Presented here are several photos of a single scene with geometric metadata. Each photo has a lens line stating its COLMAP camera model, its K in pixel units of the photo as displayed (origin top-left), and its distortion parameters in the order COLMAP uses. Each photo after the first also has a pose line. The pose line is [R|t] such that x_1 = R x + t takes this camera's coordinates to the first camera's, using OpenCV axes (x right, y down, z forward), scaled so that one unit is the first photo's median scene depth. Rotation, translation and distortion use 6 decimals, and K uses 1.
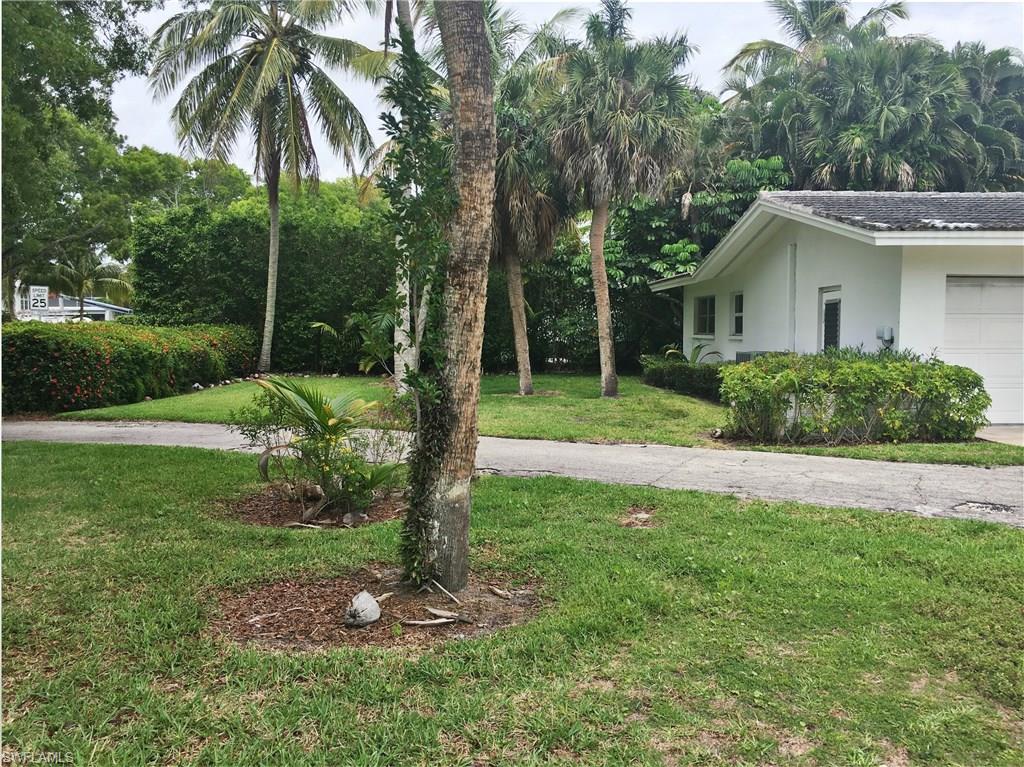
lens RADIAL K [[871.7, 0, 515.2], [0, 871.7, 385.0], [0, 0, 1]] dist [0.080458, -0.108531]
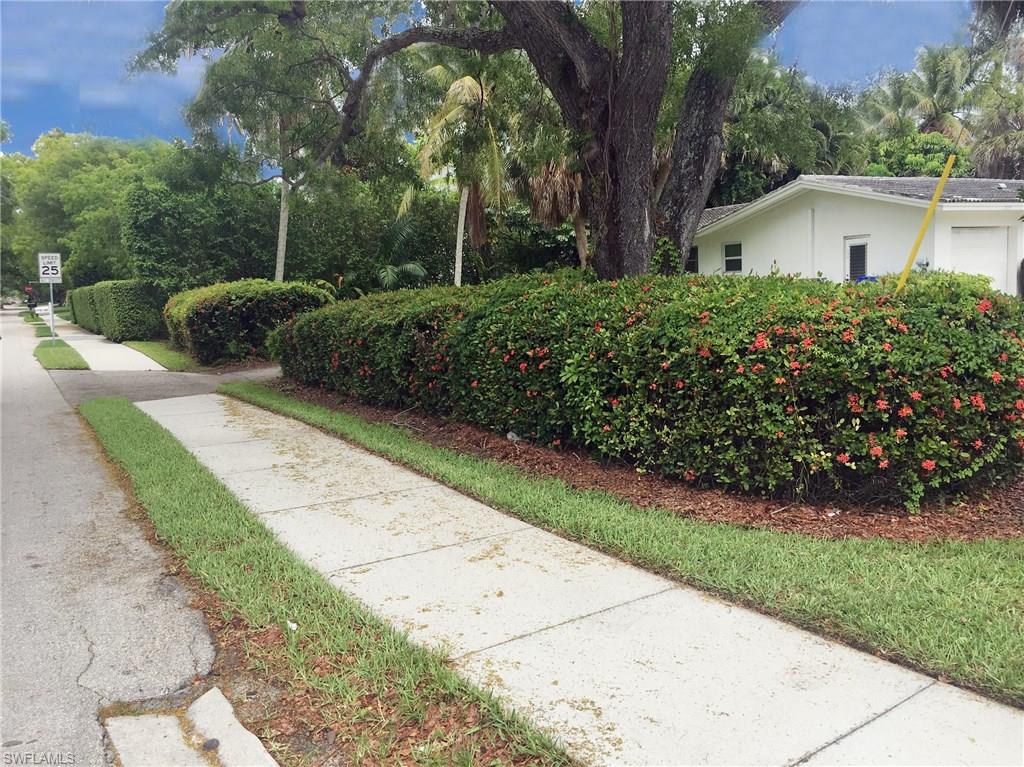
lens RADIAL K [[871.7, 0, 511.5], [0, 871.7, 387.4], [0, 0, 1]] dist [0.080458, -0.108531]
pose [[0.900282, -0.091468, 0.425589, -1.228136], [0.070953, 0.995434, 0.063848, 0.025539], [-0.429486, -0.027285, 0.902661, -0.276128]]
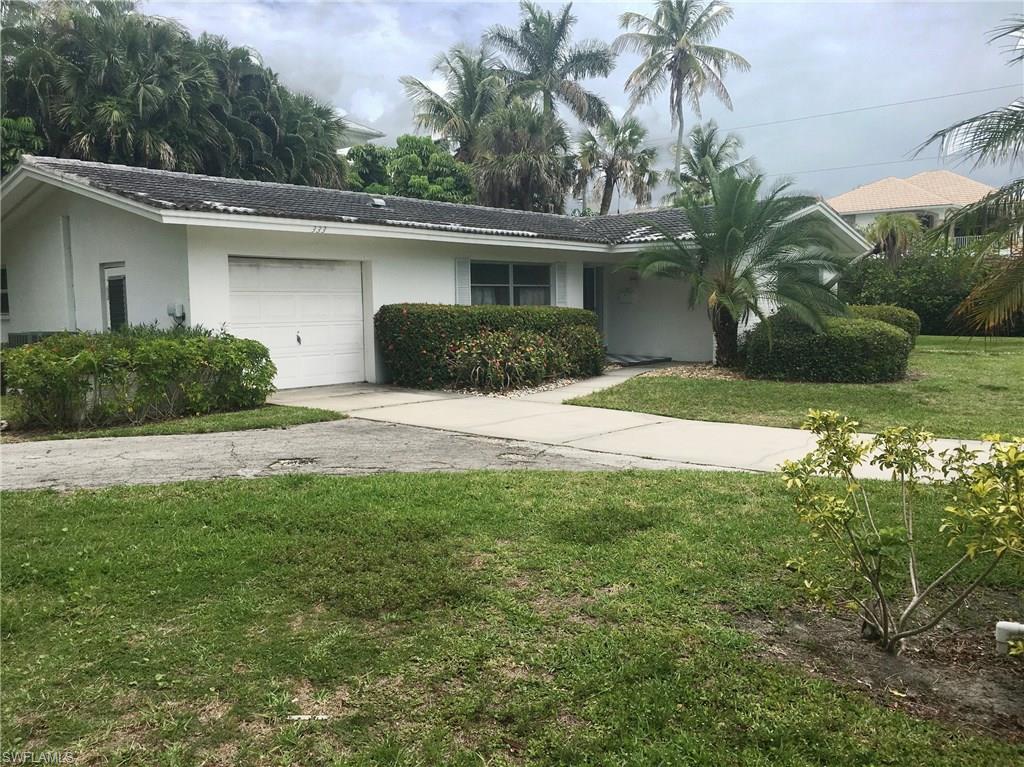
lens RADIAL K [[871.7, 0, 510.7], [0, 871.7, 377.3], [0, 0, 1]] dist [0.080458, -0.108531]
pose [[0.702200, -0.070524, 0.708478, -0.040911], [0.058851, 0.997426, 0.040957, -0.000014], [-0.709543, 0.012934, 0.704543, 0.007858]]
